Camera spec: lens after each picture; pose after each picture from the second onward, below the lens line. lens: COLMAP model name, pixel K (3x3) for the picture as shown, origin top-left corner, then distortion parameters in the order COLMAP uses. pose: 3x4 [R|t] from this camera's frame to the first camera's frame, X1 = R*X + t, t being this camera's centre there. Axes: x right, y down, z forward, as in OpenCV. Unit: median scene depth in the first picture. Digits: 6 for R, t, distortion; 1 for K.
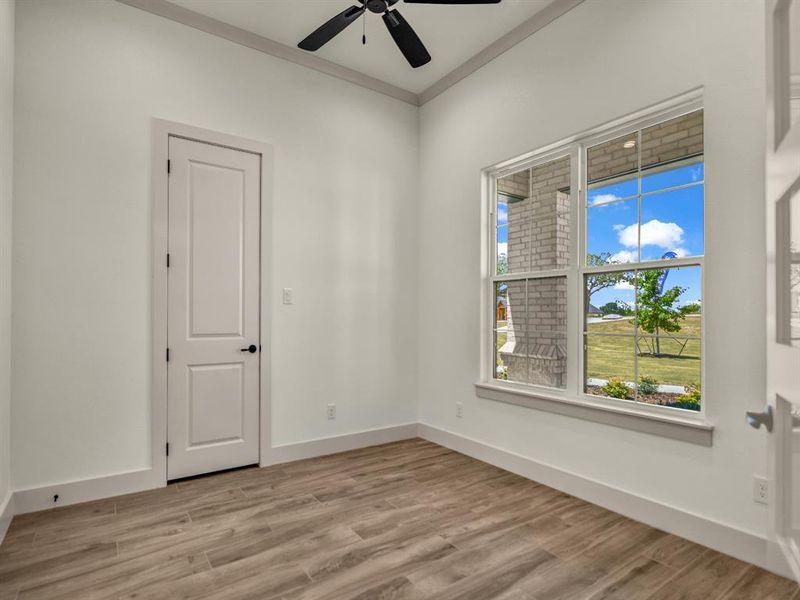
lens RADIAL K [[430.7, 0, 399.4], [0, 430.7, 305.3], [0, 0, 1]] dist [-0.004778, -0.007034]
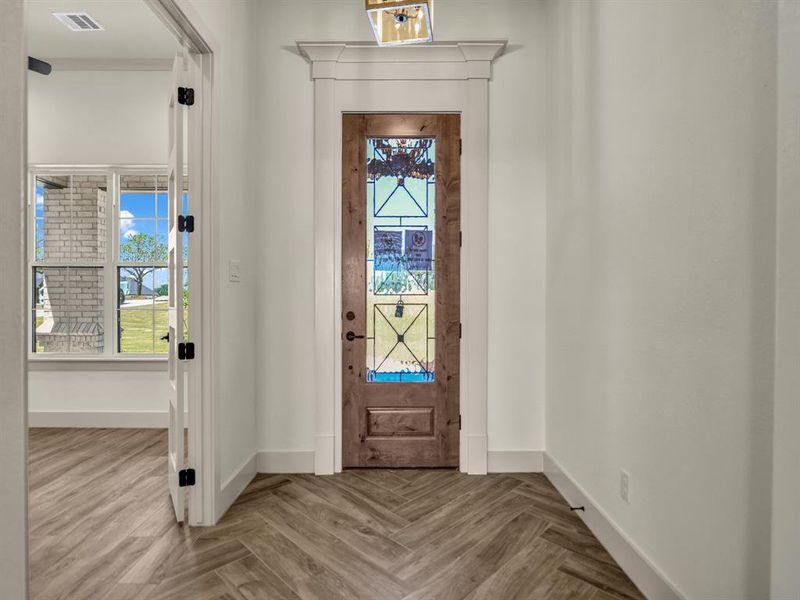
lens RADIAL K [[430.7, 0, 397.7], [0, 430.7, 304.8], [0, 0, 1]] dist [-0.004778, -0.007034]
pose [[0.581543, -0.014474, 0.813387, -0.100755], [-0.018815, 0.999335, 0.031234, -0.006370], [-0.813298, -0.033468, 0.580883, -0.318127]]
